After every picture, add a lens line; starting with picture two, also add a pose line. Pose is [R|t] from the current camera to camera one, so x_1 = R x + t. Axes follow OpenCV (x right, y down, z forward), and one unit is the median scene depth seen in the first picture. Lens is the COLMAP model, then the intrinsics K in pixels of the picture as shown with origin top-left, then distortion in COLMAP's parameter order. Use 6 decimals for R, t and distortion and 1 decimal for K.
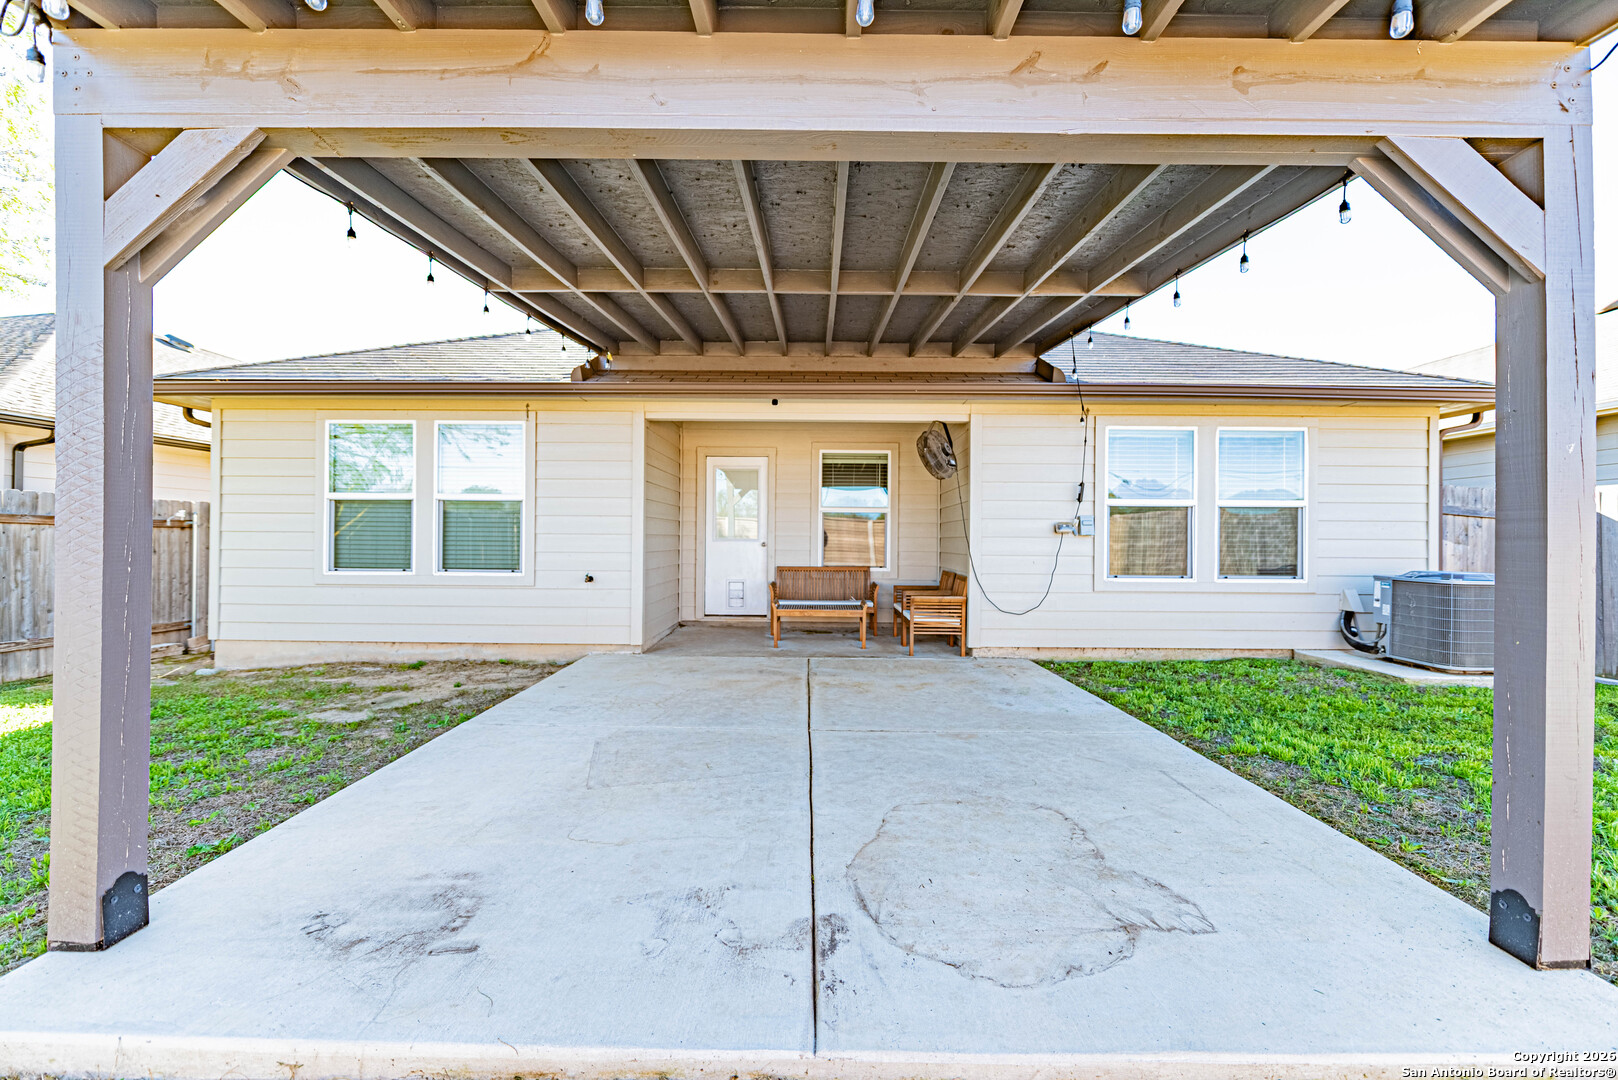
lens RADIAL K [[649.9, 0, 808.8], [0, 649.9, 534.9], [0, 0, 1]] dist [-0.001170, -0.000005]
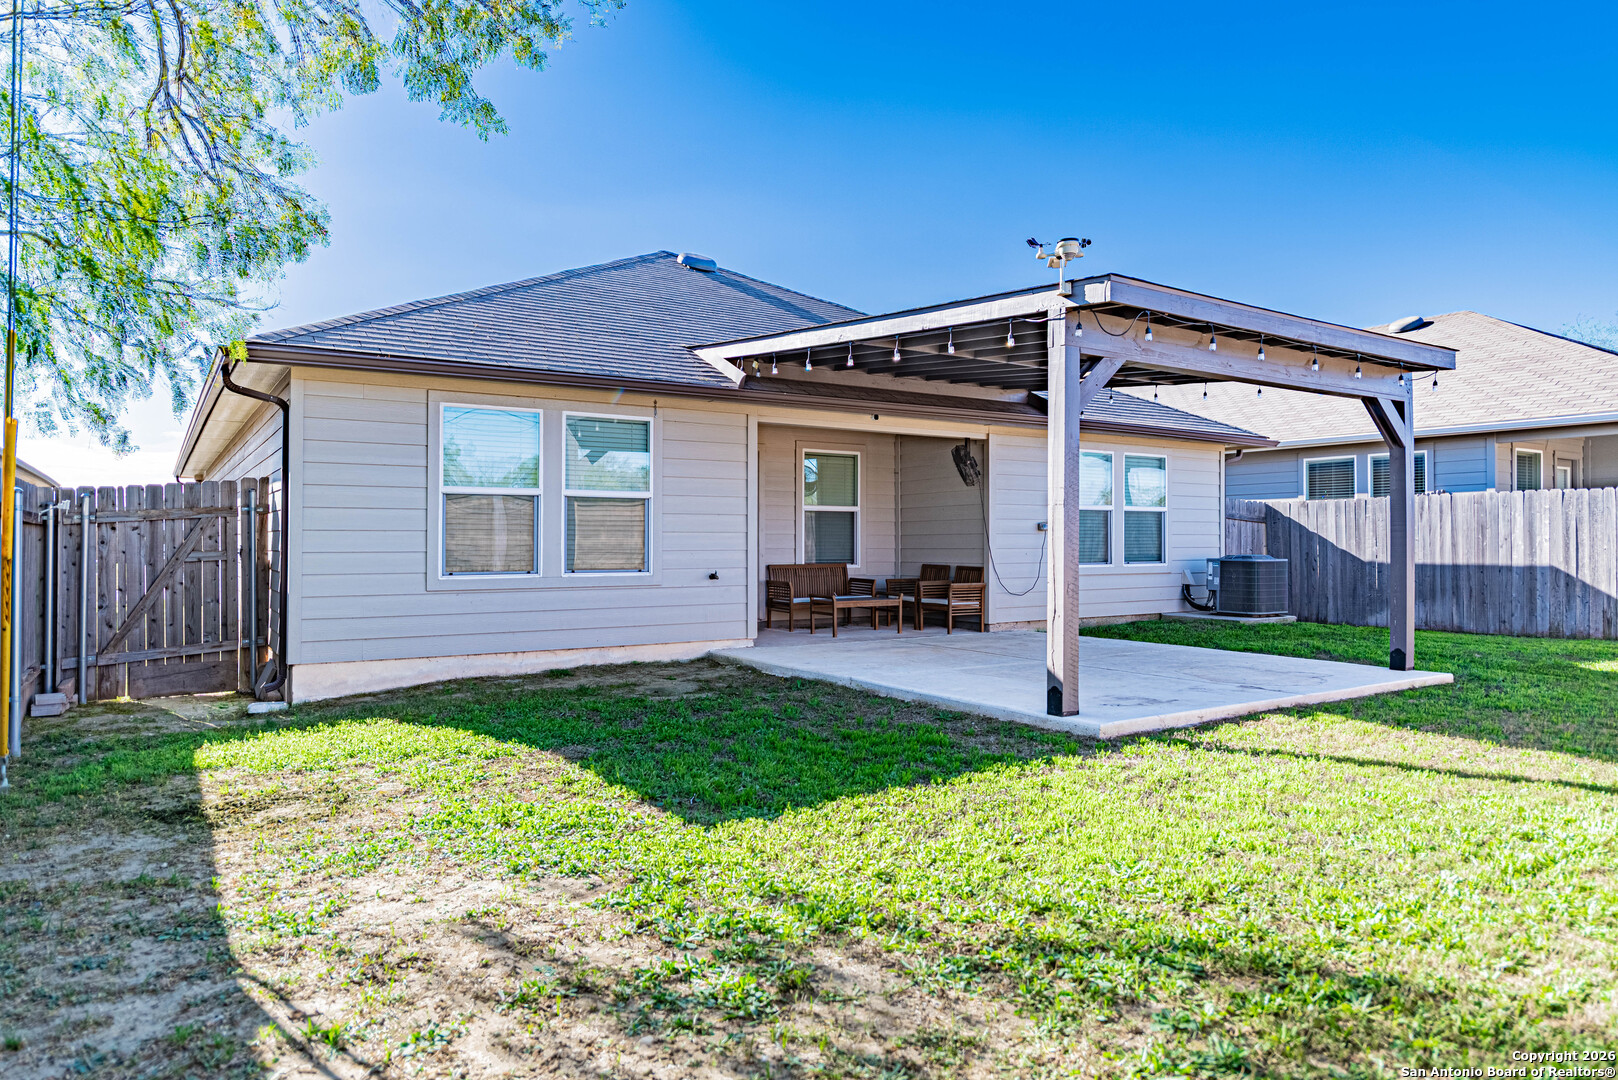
lens RADIAL K [[1008.0, 0, 809.8], [0, 1008.0, 539.0], [0, 0, 1]] dist [-0.002219, -0.000305]
pose [[0.835637, -0.005475, 0.549255, -1.074362], [0.002558, 0.999978, 0.006075, -0.000069], [-0.549276, -0.003671, 0.835633, -0.401734]]
